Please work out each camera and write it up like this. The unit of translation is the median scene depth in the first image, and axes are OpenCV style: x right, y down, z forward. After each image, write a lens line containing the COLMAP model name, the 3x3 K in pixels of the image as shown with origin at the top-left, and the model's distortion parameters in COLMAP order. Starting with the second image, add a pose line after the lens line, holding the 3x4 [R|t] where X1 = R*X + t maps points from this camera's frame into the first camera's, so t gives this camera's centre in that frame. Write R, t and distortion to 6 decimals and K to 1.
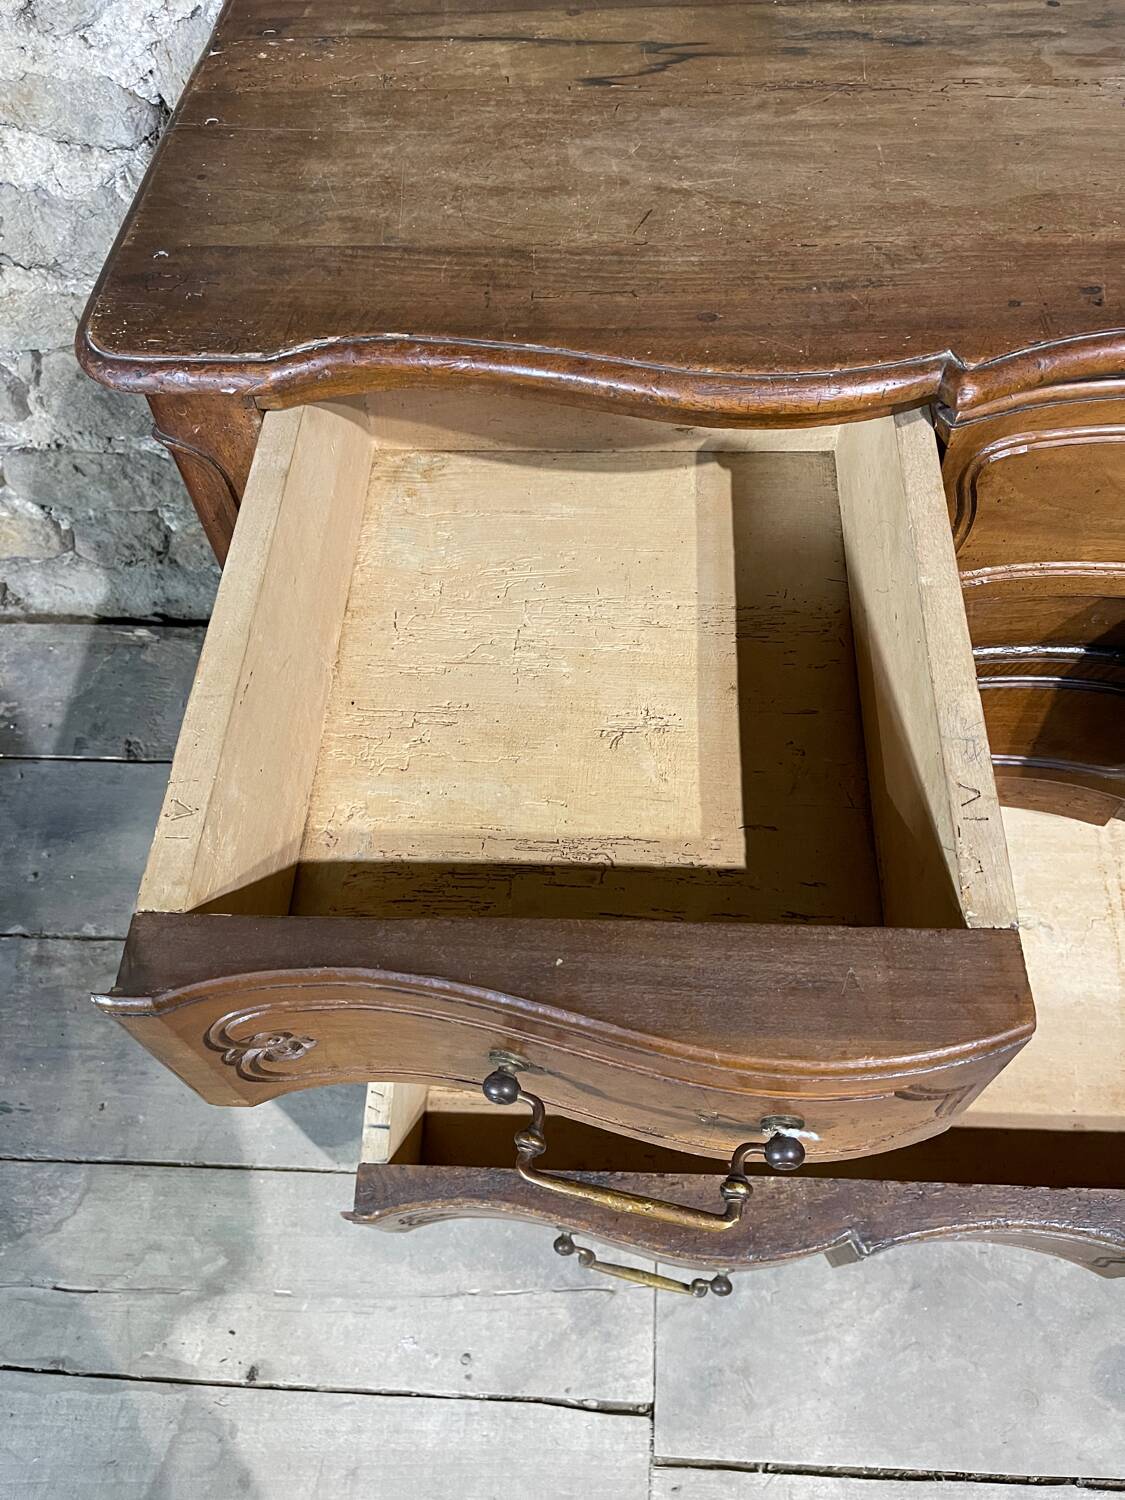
lens RADIAL K [[1139.4, 0, 564.5], [0, 1139.4, 744.2], [0, 0, 1]] dist [0.083486, -0.111195]
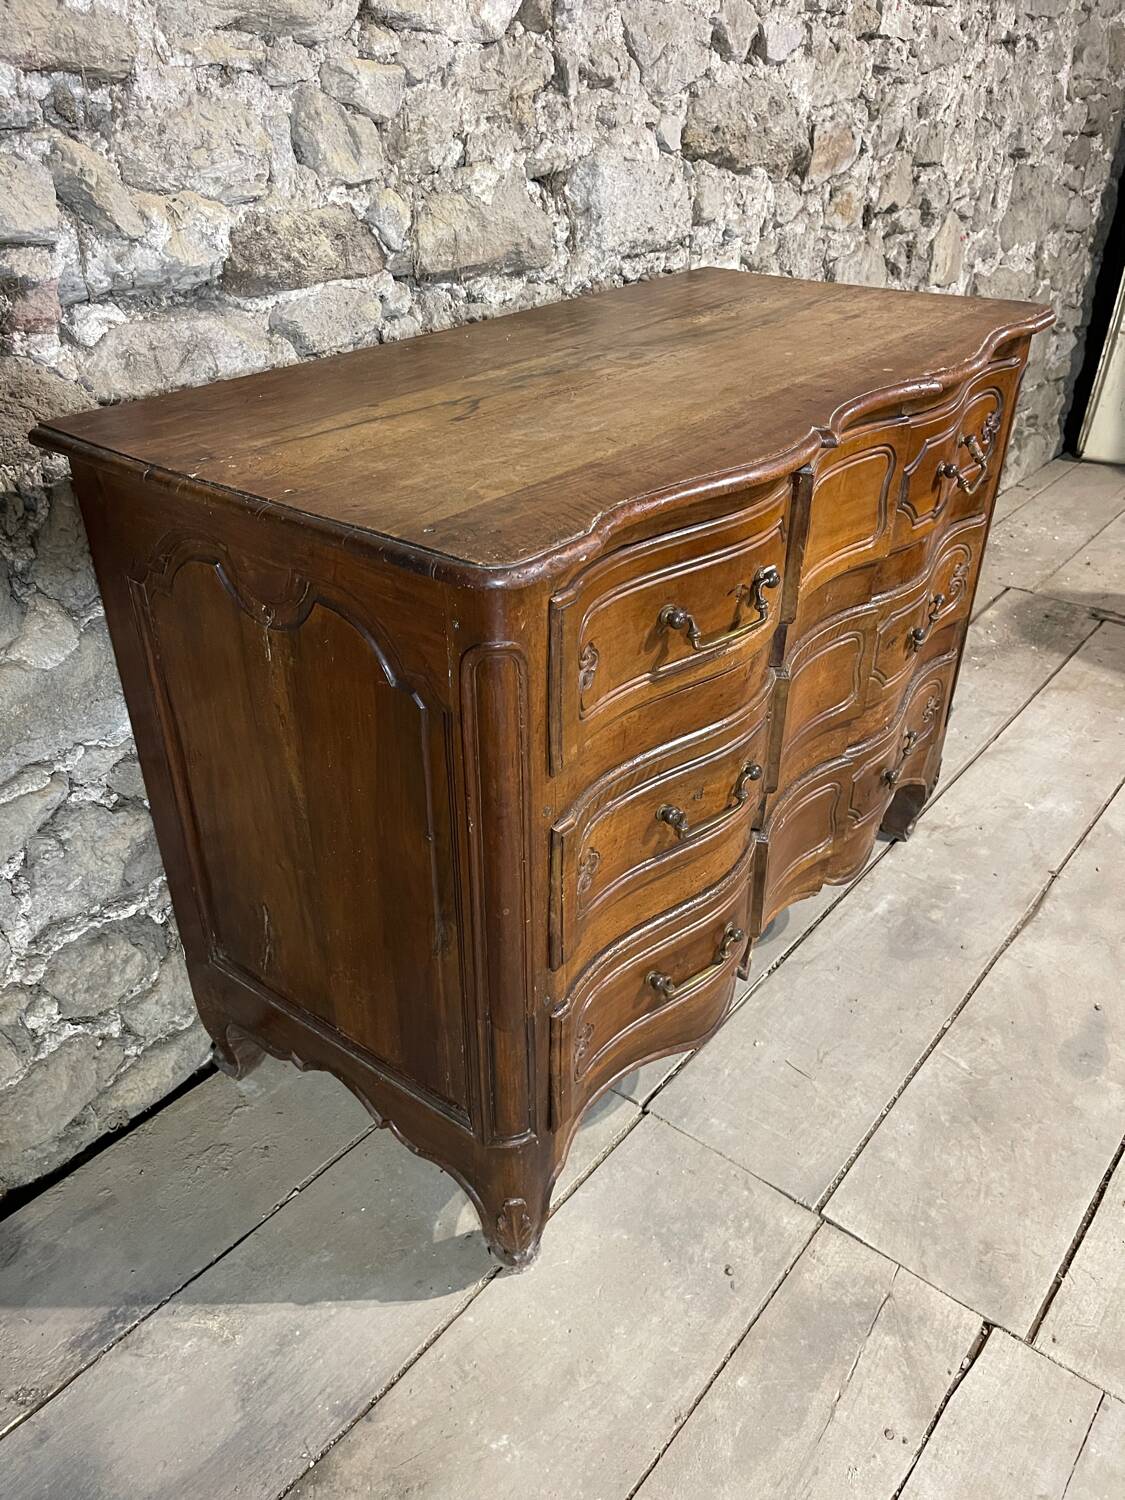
lens RADIAL K [[1139.4, 0, 561.6], [0, 1139.4, 751.4], [0, 0, 1]] dist [0.083486, -0.111195]
pose [[0.582614, -0.382571, 0.717077, -0.803693], [0.648936, 0.750164, -0.127027, 0.016078], [-0.489329, 0.539345, 0.685321, 0.110259]]
